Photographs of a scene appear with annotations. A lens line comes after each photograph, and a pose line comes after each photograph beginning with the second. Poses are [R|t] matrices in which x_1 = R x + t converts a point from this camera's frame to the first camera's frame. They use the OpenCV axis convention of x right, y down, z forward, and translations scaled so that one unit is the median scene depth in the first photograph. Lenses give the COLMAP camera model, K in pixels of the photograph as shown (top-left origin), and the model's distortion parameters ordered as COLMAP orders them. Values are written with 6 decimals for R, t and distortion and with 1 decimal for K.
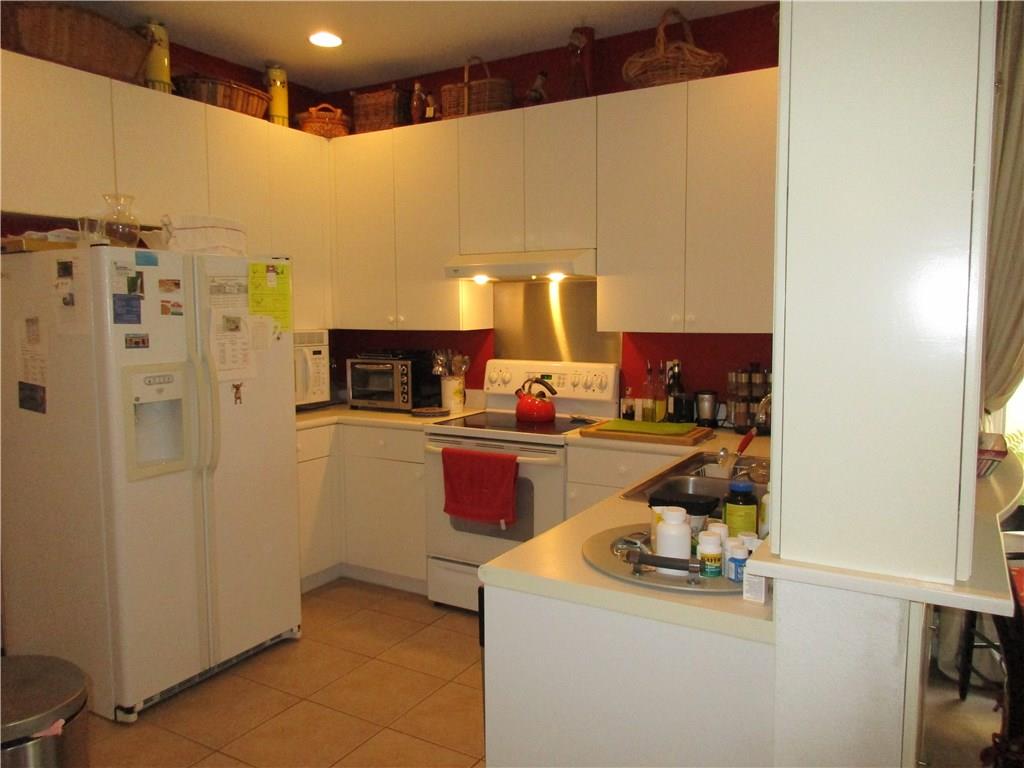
lens RADIAL K [[756.0, 0, 512.0], [0, 756.0, 384.9], [0, 0, 1]] dist [-0.009475, -0.006067]
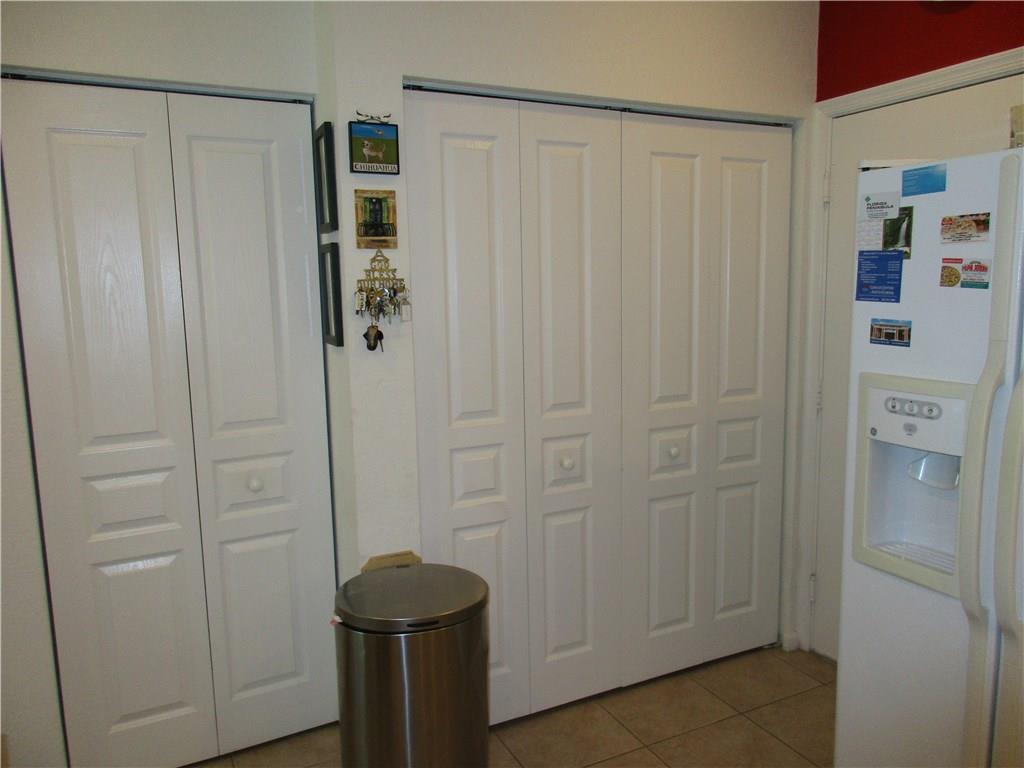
lens RADIAL K [[756.0, 0, 511.8], [0, 756.0, 382.6], [0, 0, 1]] dist [-0.009475, -0.006067]
pose [[-0.547915, 0.127361, -0.826782, 0.131201], [-0.061021, 0.979624, 0.191344, -0.110936], [0.834305, 0.155291, -0.528979, 1.054644]]
